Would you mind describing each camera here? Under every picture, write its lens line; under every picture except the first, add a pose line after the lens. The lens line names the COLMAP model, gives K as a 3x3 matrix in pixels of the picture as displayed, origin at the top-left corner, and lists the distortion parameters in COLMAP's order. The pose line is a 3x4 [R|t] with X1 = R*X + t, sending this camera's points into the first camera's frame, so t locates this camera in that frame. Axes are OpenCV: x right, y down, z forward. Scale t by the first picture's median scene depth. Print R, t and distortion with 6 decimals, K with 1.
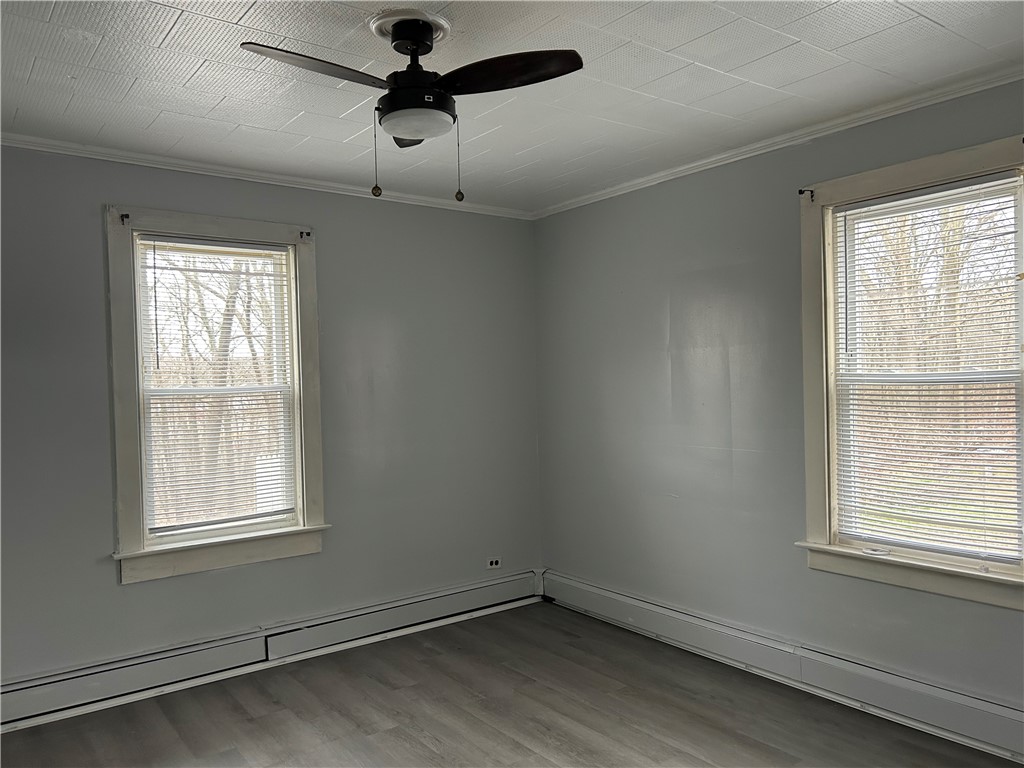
lens RADIAL K [[768.7, 0, 504.5], [0, 768.7, 383.1], [0, 0, 1]] dist [0.053867, -0.057586]
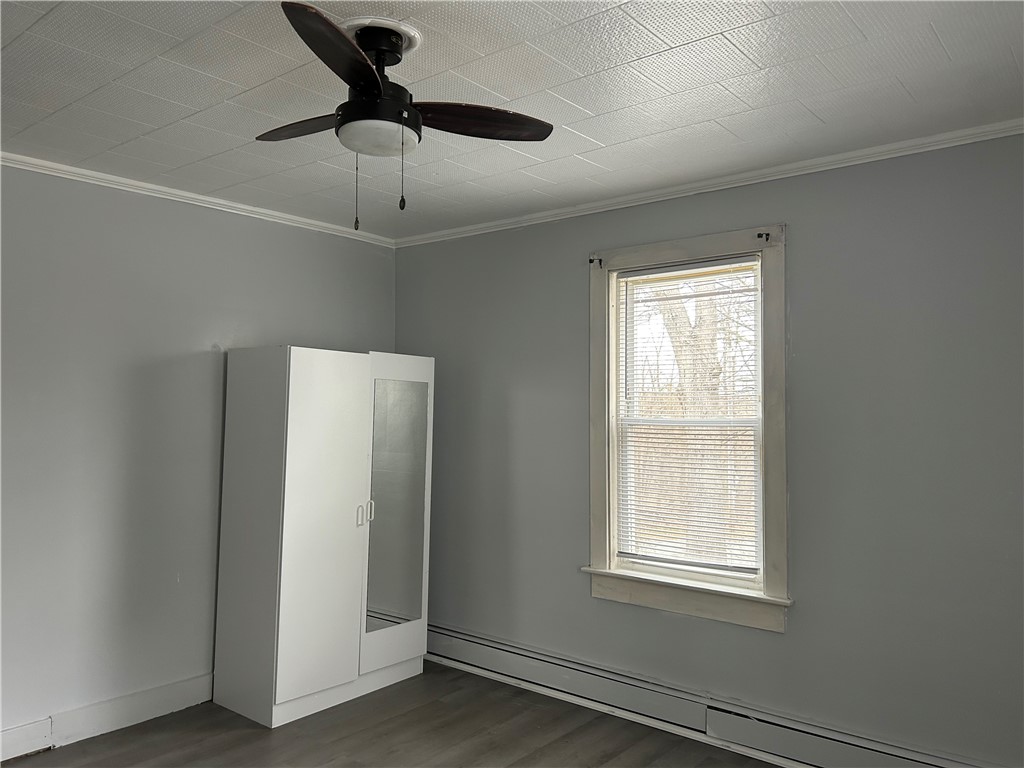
lens RADIAL K [[768.7, 0, 510.6], [0, 768.7, 387.3], [0, 0, 1]] dist [0.053867, -0.057586]
pose [[0.241912, -0.005967, -0.970280, 0.492773], [-0.015451, 0.999831, -0.010001, -0.020883], [0.970175, 0.017411, 0.241779, 0.569189]]
